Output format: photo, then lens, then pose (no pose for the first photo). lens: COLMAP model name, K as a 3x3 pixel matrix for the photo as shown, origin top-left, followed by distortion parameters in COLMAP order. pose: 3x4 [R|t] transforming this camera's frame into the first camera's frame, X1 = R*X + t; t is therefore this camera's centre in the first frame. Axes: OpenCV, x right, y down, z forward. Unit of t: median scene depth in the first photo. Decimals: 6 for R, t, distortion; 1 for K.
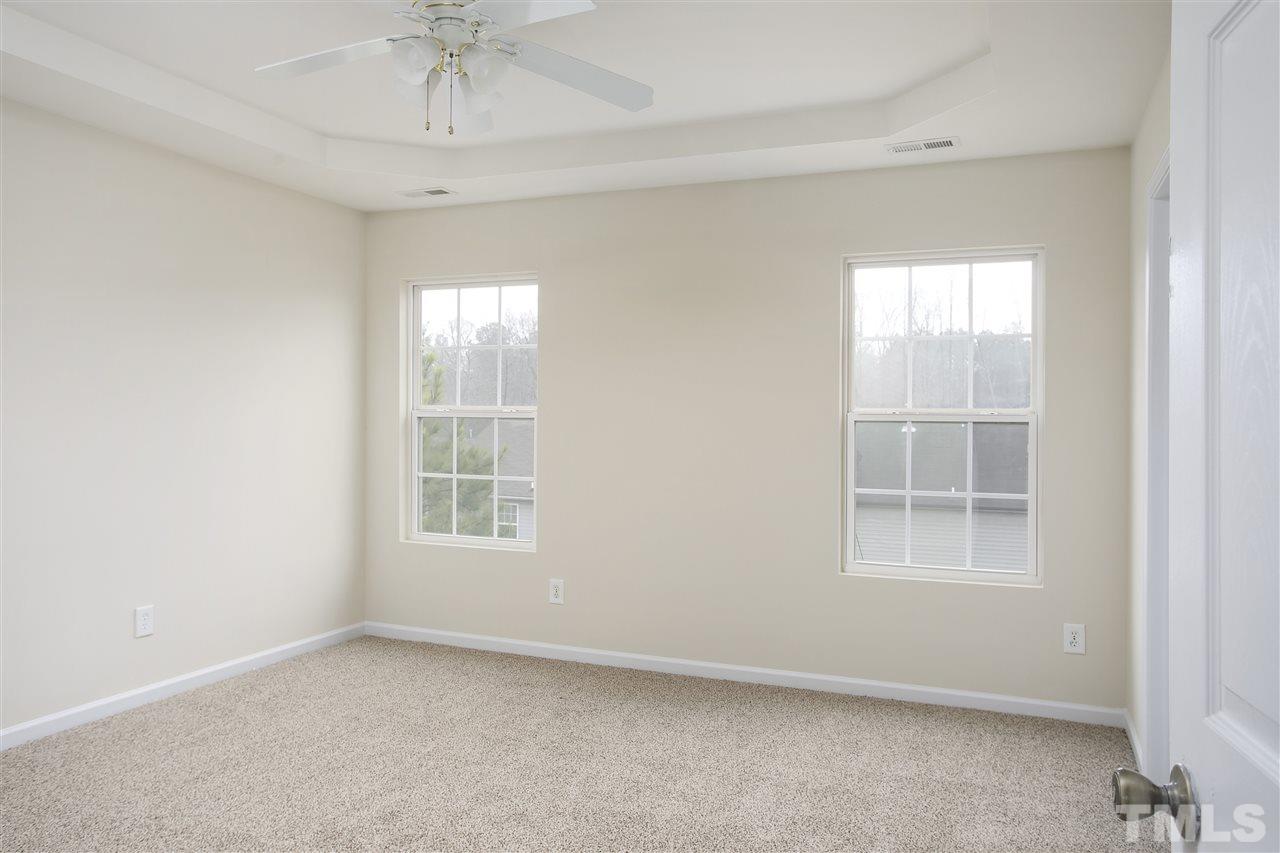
lens RADIAL K [[757.8, 0, 643.2], [0, 757.8, 417.1], [0, 0, 1]] dist [-0.043378, 0.028165]
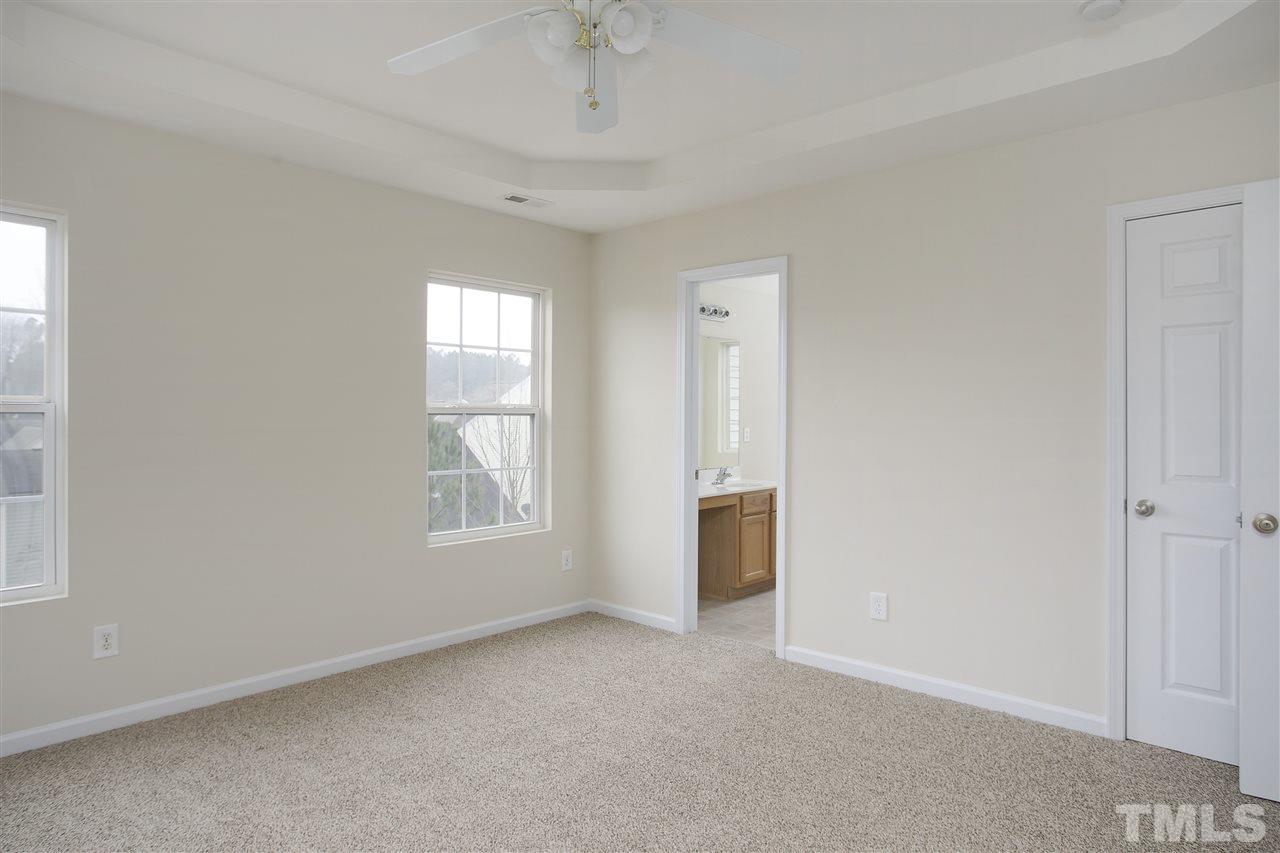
lens RADIAL K [[757.8, 0, 643.2], [0, 757.8, 417.1], [0, 0, 1]] dist [-0.043378, 0.028165]
pose [[0.423601, -0.013198, 0.905753, -0.700312], [0.002633, 0.999908, 0.013339, -0.006103], [-0.905845, -0.003265, 0.423597, 0.231323]]
